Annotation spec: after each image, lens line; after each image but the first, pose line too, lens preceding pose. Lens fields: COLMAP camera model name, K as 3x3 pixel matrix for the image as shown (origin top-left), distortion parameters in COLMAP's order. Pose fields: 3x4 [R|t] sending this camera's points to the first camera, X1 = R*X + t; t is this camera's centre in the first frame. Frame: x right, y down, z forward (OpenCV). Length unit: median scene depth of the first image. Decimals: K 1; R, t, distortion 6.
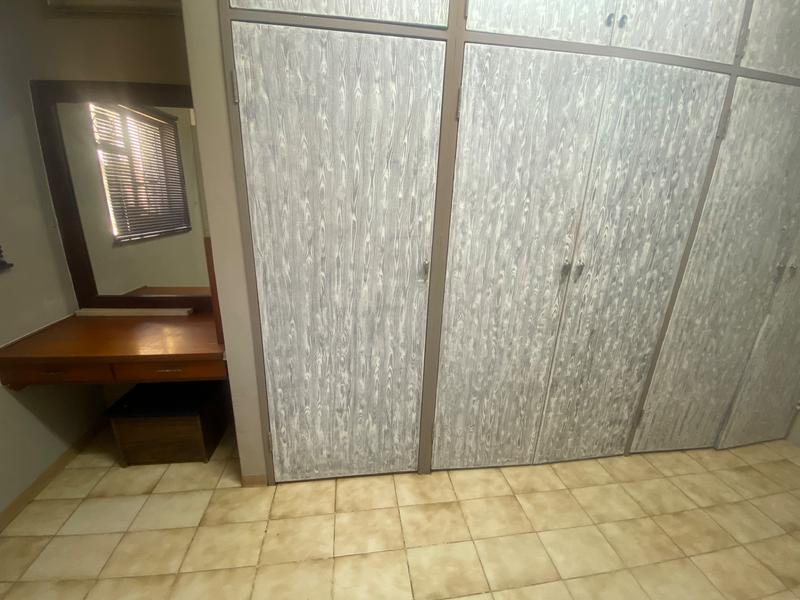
lens RADIAL K [[325.6, 0, 392.3], [0, 325.6, 297.9], [0, 0, 1]] dist [0.024277, -0.024720]
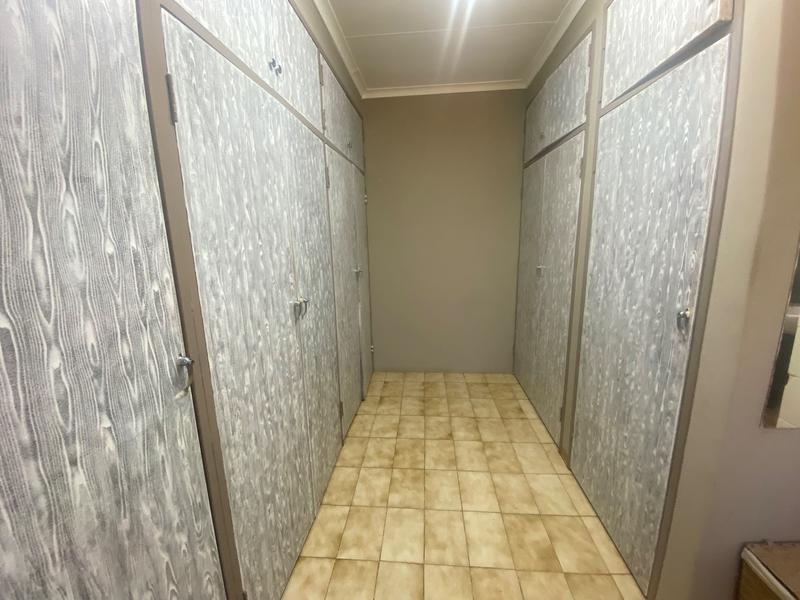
lens RADIAL K [[325.6, 0, 392.3], [0, 325.6, 297.9], [0, 0, 1]] dist [0.024277, -0.024720]
pose [[0.221146, -0.226033, 0.948685, -0.324840], [0.322981, 0.934849, 0.147447, -0.173751], [-0.920205, 0.273800, 0.279742, 0.478747]]
